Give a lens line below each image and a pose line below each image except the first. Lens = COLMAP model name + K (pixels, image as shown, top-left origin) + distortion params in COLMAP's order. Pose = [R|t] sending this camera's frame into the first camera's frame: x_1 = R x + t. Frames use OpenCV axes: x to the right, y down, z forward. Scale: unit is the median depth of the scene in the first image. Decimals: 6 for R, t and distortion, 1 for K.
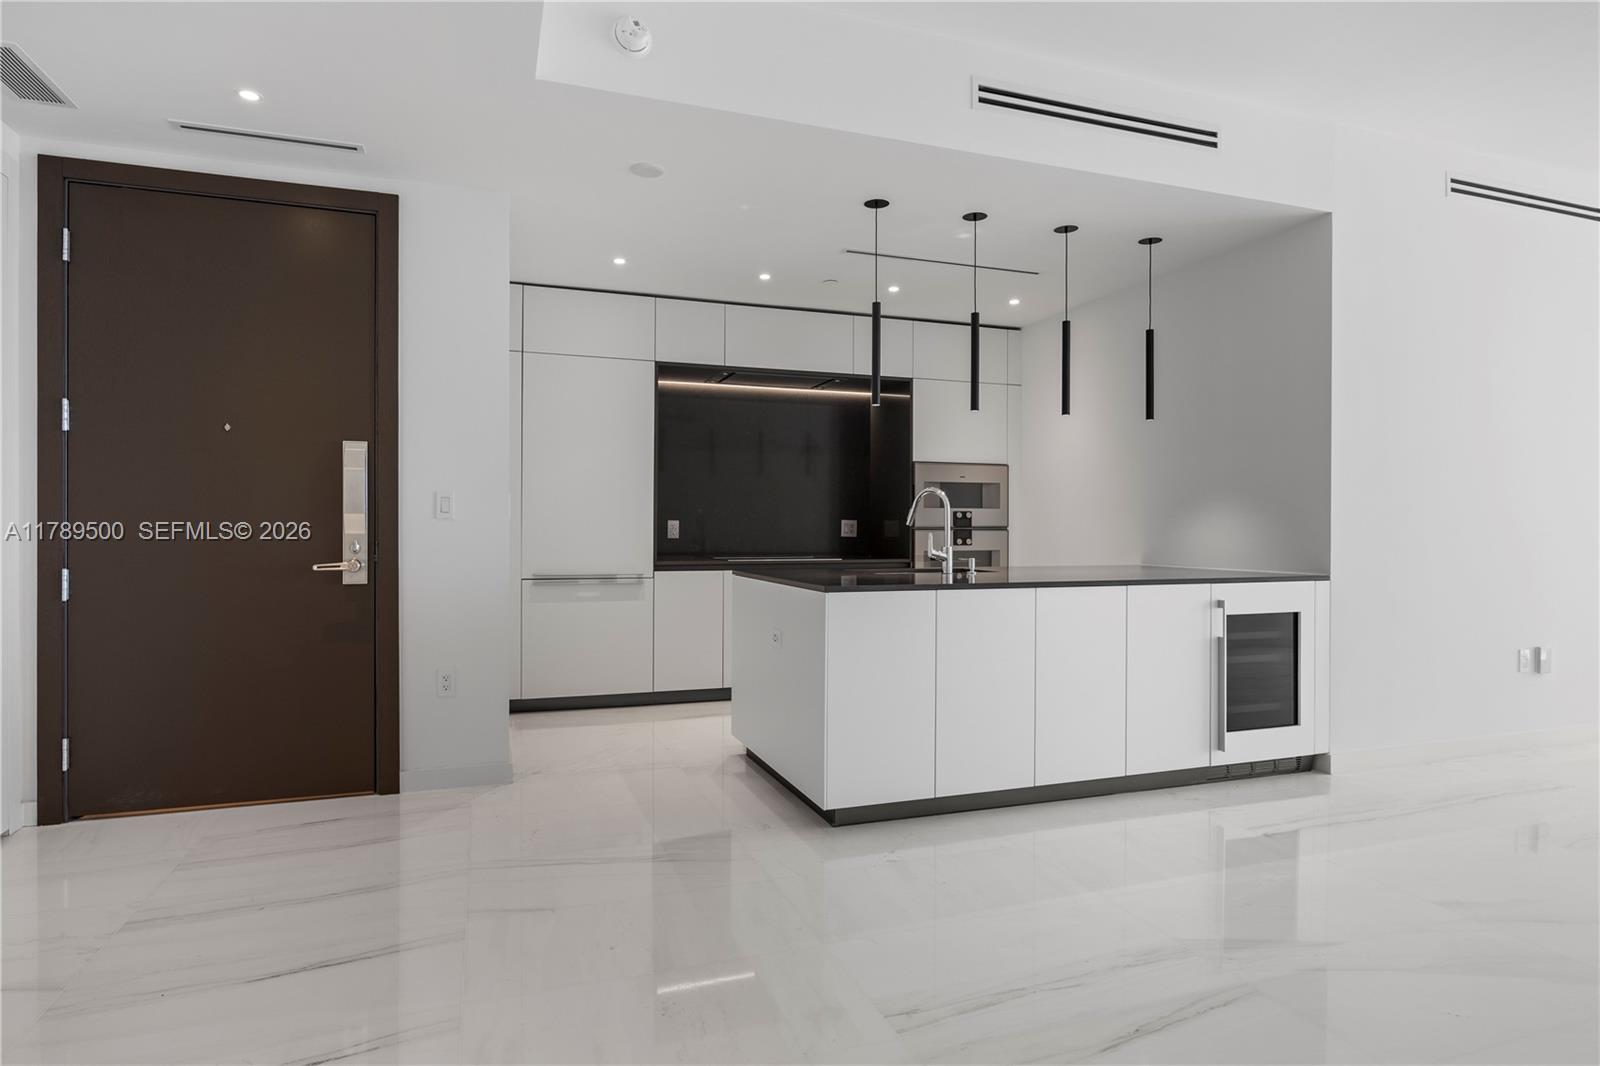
lens RADIAL K [[890.5, 0, 799.5], [0, 890.5, 534.6], [0, 0, 1]] dist [-0.007243, -0.000772]
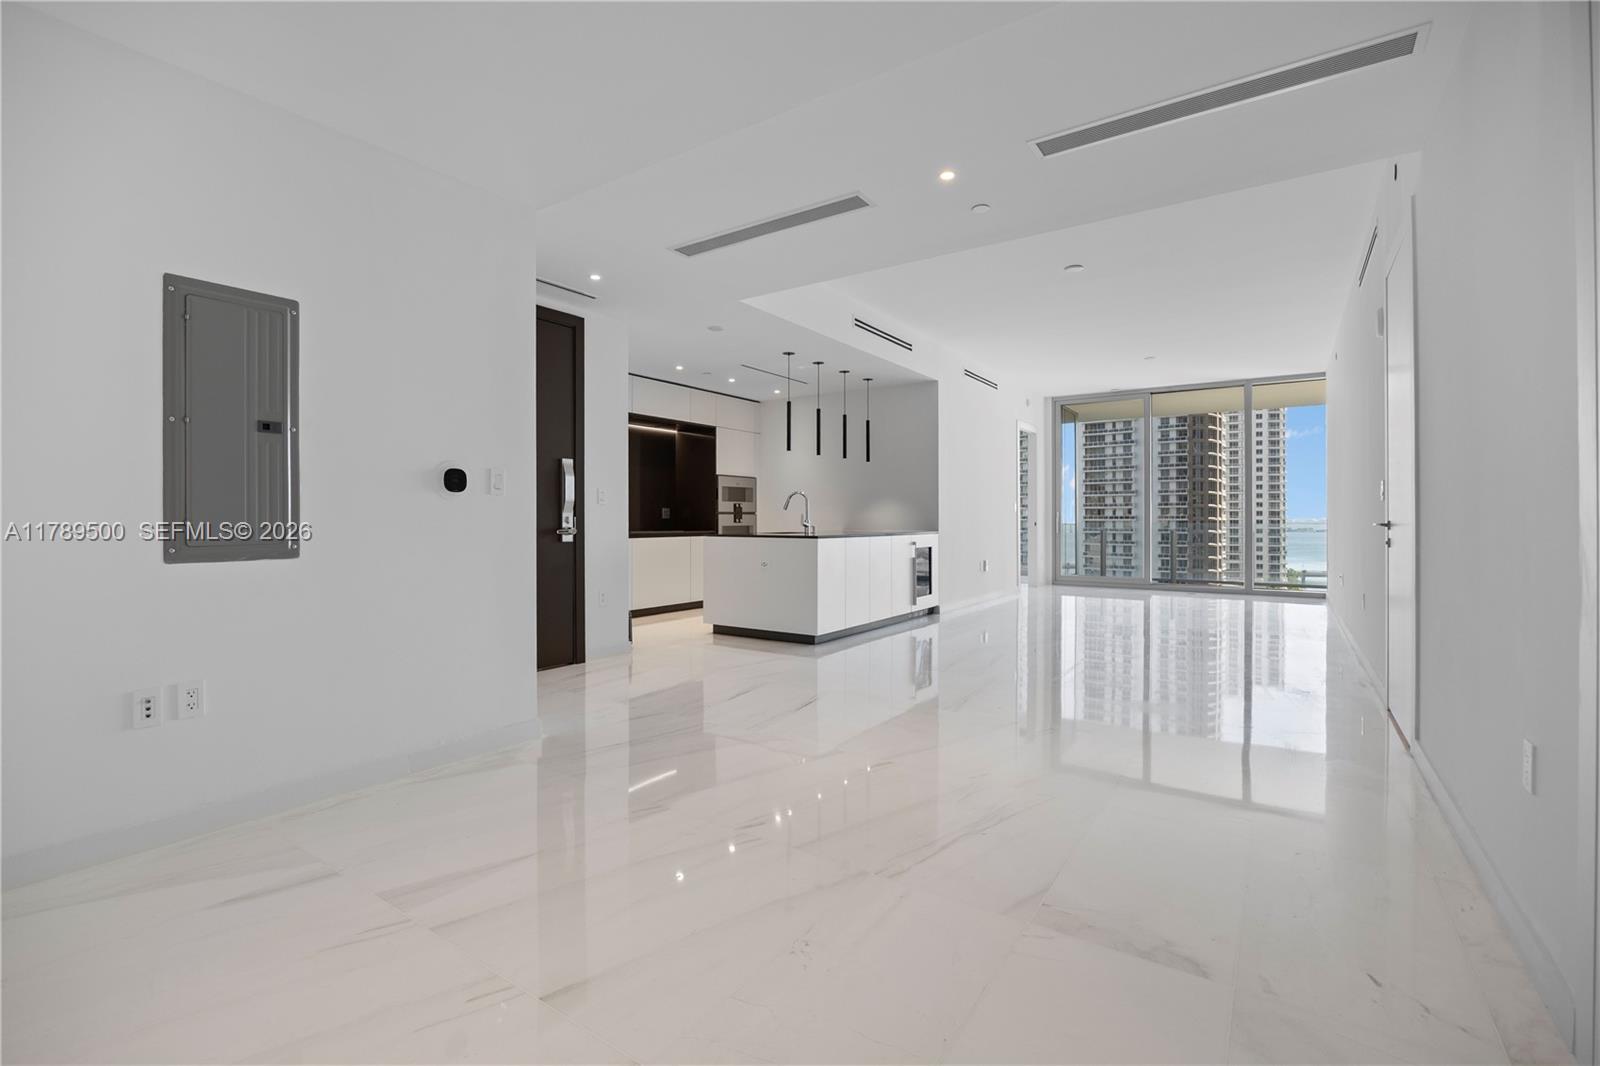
lens RADIAL K [[741.1, 0, 800.3], [0, 741.1, 522.6], [0, 0, 1]] dist [0.000258, 0.000227]
pose [[0.795253, -0.007073, 0.606237, -0.620085], [0.007022, 0.999972, 0.002455, 0.009263], [-0.606237, 0.002305, 0.795280, -0.250351]]
